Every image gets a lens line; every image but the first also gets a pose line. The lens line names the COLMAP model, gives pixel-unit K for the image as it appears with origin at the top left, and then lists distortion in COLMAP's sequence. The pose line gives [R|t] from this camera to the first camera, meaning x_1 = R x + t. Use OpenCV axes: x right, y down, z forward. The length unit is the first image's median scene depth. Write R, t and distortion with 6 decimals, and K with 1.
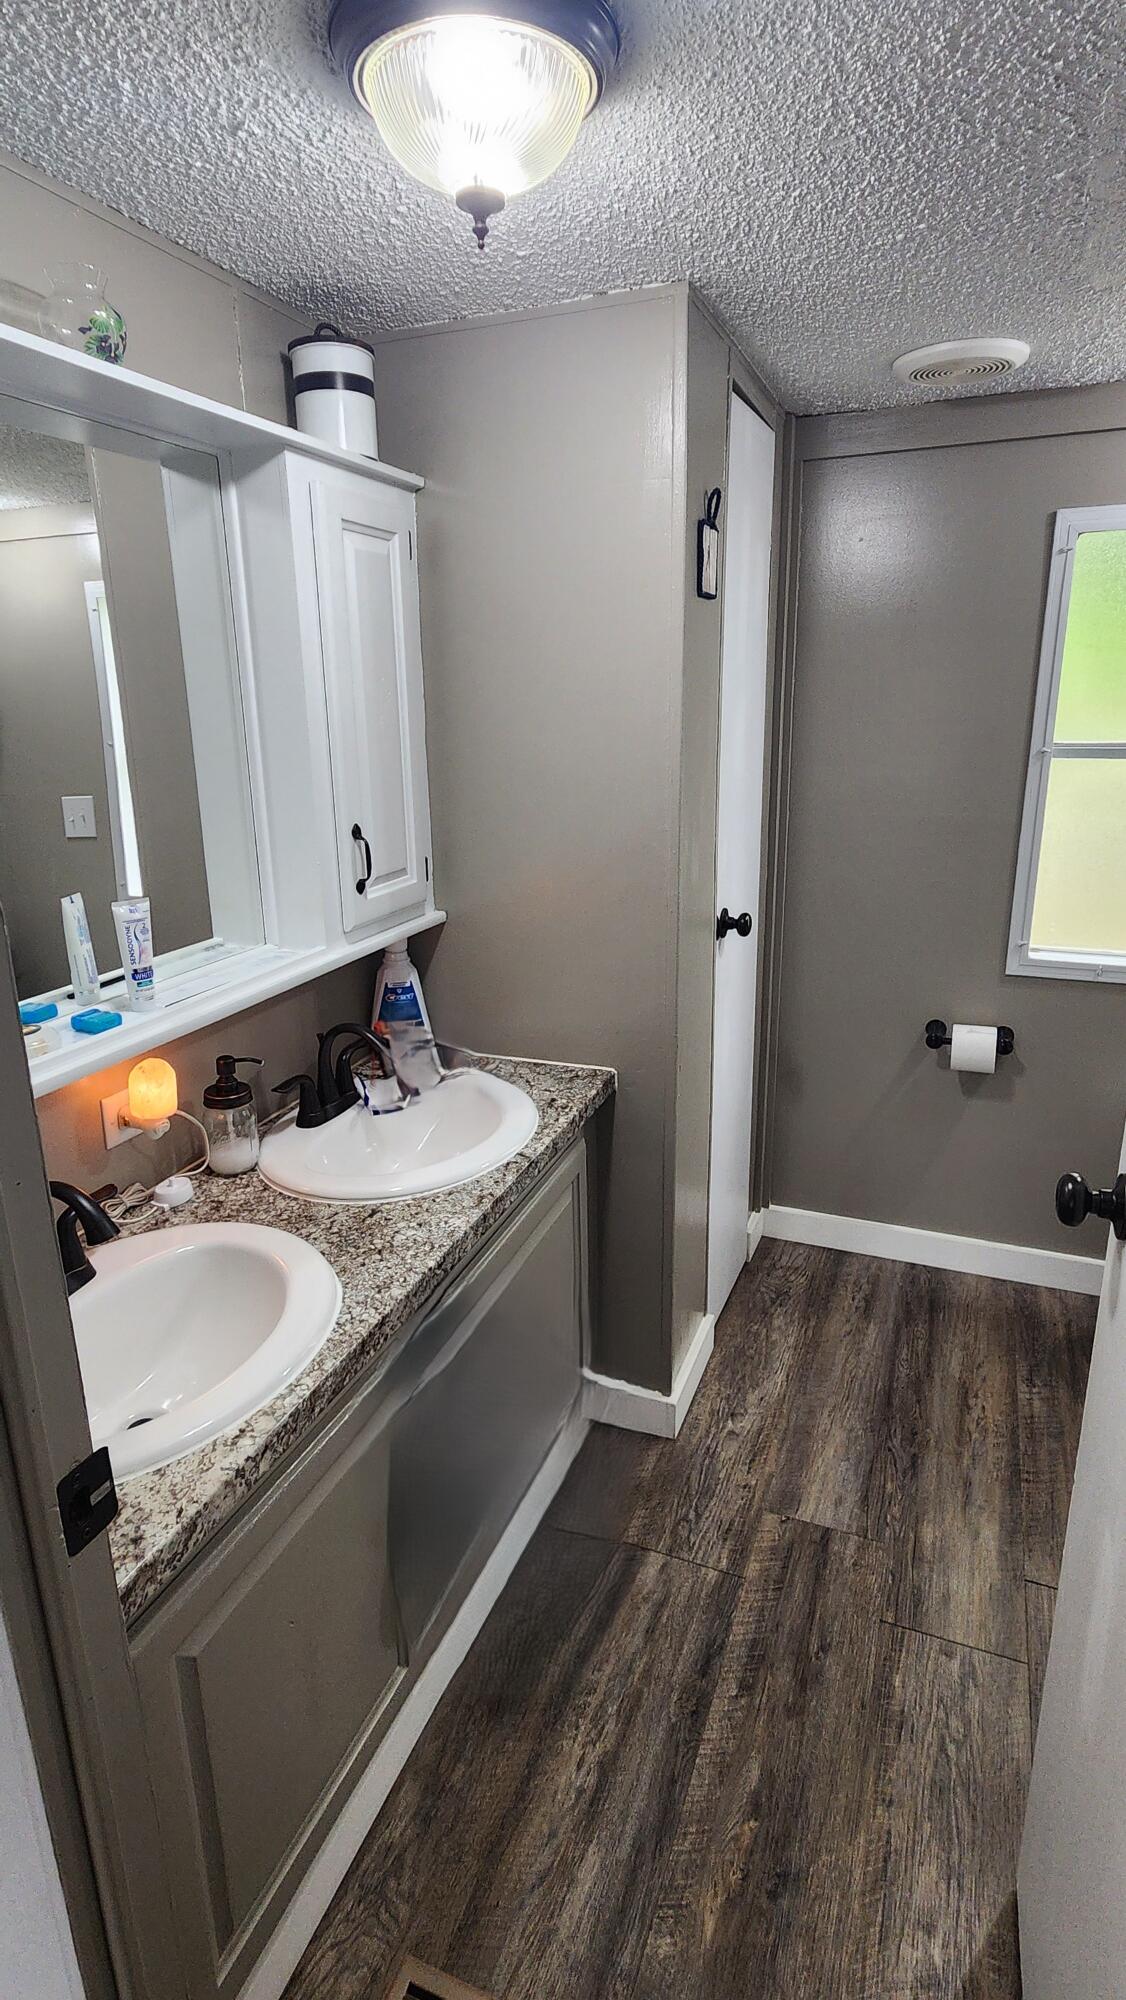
lens RADIAL K [[1037.0, 0, 562.5], [0, 1037.0, 995.7], [0, 0, 1]] dist [0.007782, -0.001230]
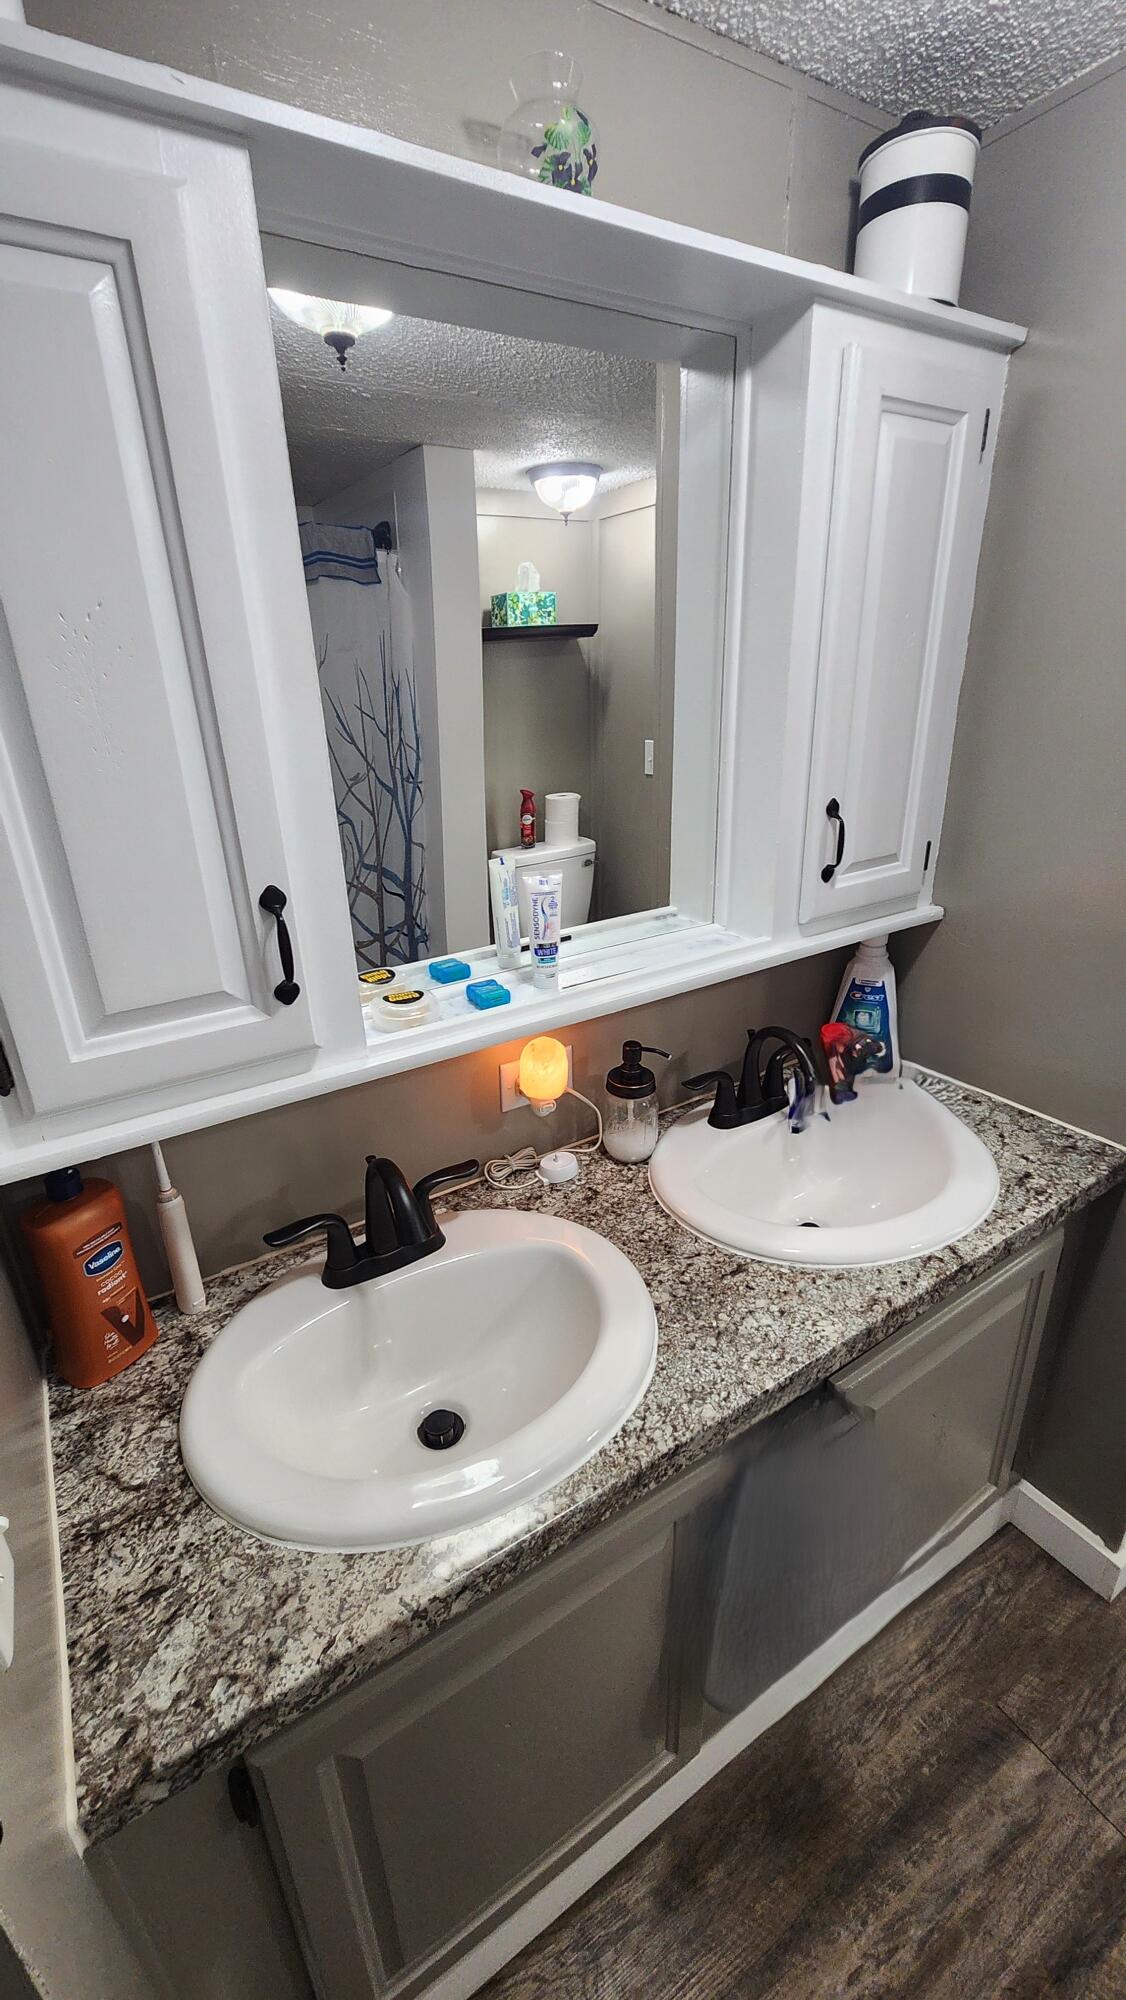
lens RADIAL K [[818.9, 0, 565.8], [0, 818.9, 997.6], [0, 0, 1]] dist [0.001084, -0.000262]
pose [[0.809055, 0.212128, -0.548117, 0.022804], [-0.149270, 0.976178, 0.157462, -0.087548], [0.568462, -0.045578, 0.821446, 0.354391]]
